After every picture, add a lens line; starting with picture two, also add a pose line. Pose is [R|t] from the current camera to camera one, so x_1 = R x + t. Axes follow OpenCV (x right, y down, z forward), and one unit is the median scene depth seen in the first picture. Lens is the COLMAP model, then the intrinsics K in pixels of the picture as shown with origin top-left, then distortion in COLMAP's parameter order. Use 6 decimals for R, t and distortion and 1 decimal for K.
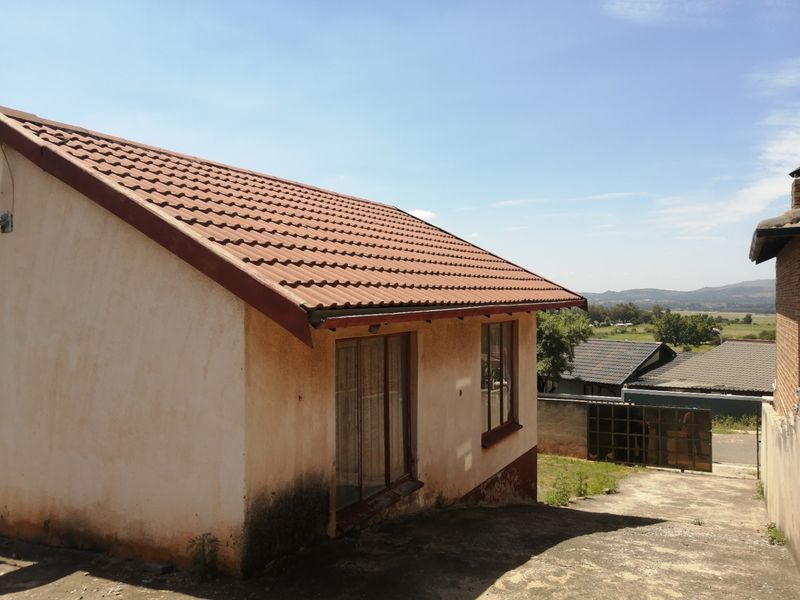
lens RADIAL K [[631.6, 0, 393.7], [0, 631.6, 296.3], [0, 0, 1]] dist [-0.037876, 0.084780]
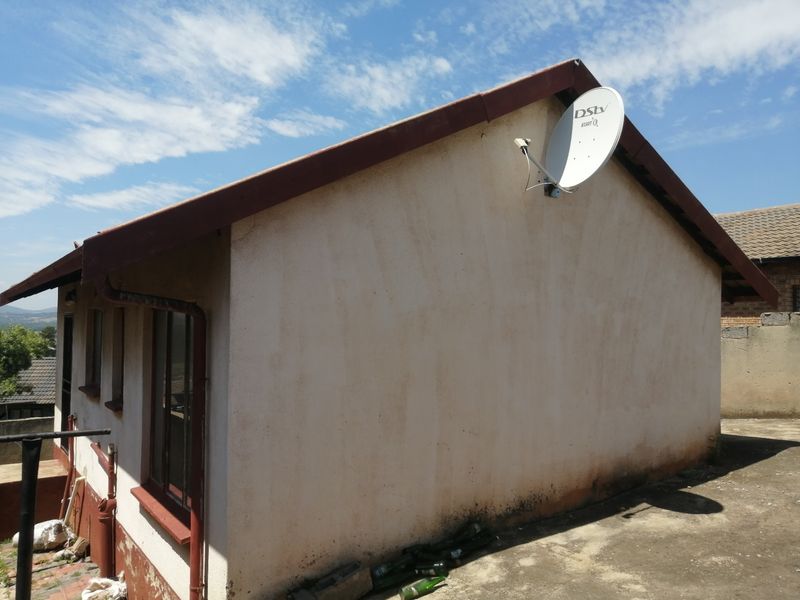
lens RADIAL K [[626.6, 0, 395.7], [0, 626.6, 298.2], [0, 0, 1]] dist [-0.007926, 0.041356]
pose [[0.440576, 0.052192, 0.896197, -1.615793], [-0.011085, 0.998549, -0.052703, 0.108744], [-0.897647, 0.013285, 0.440515, 0.817139]]
